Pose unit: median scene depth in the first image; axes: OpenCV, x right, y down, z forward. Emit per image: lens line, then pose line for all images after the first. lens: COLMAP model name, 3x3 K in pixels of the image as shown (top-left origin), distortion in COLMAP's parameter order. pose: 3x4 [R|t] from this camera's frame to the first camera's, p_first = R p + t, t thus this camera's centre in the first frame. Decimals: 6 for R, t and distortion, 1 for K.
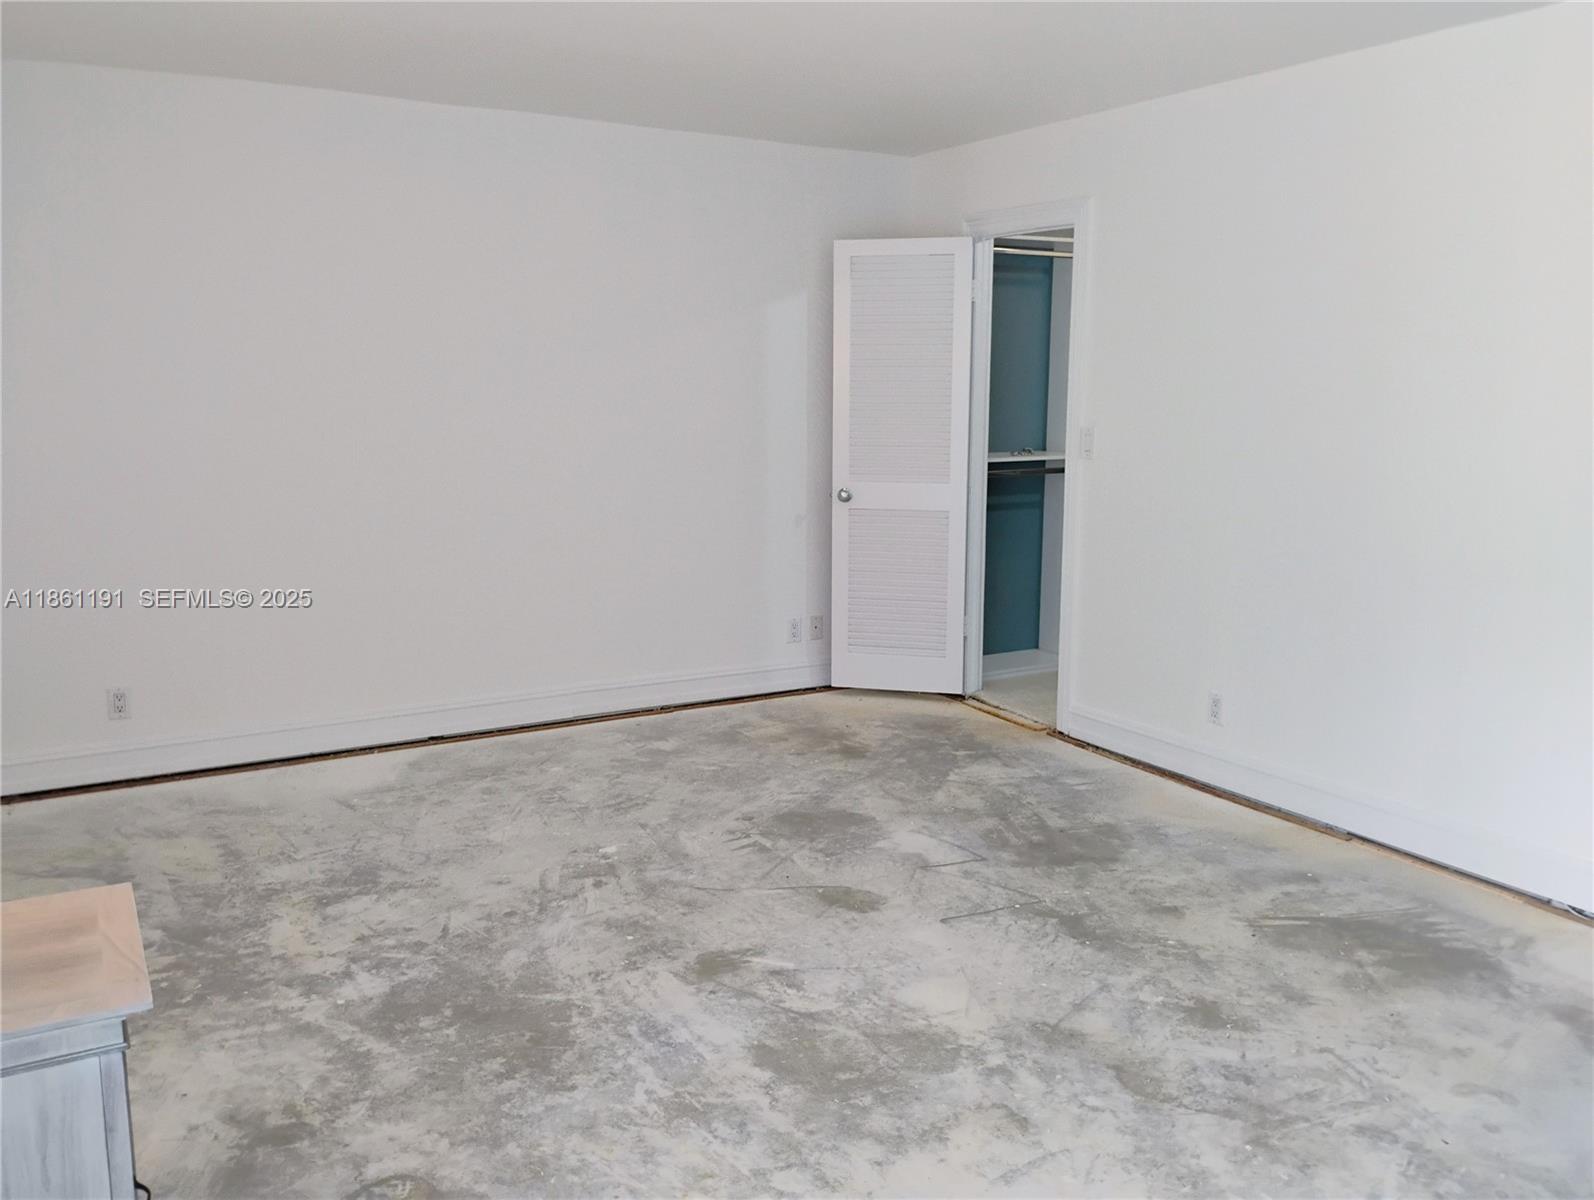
lens RADIAL K [[1343.0, 0, 788.4], [0, 1343.0, 591.7], [0, 0, 1]] dist [0.051245, -0.052341]
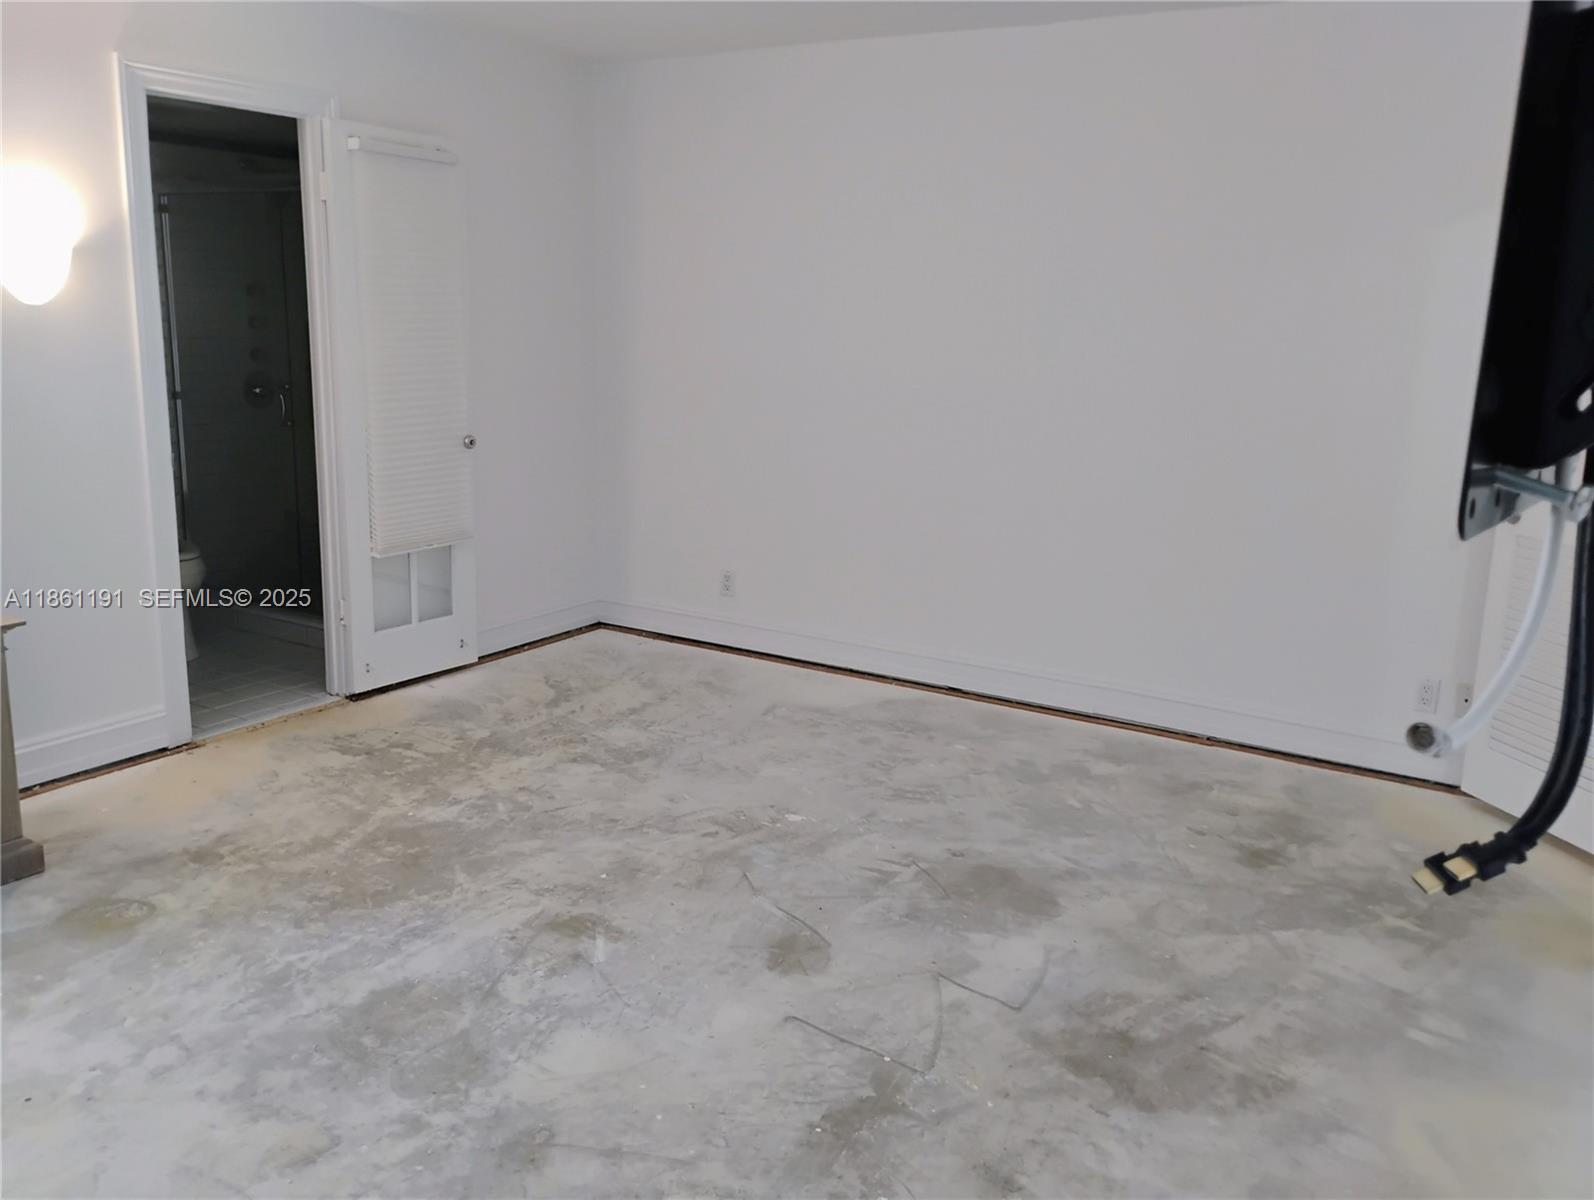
lens RADIAL K [[1343.0, 0, 793.0], [0, 1343.0, 604.7], [0, 0, 1]] dist [0.051245, -0.052341]
pose [[0.465513, 0.202342, -0.861601, 0.668206], [-0.171559, 0.975680, 0.136441, -0.083277], [0.868254, 0.084300, 0.488905, 0.554171]]
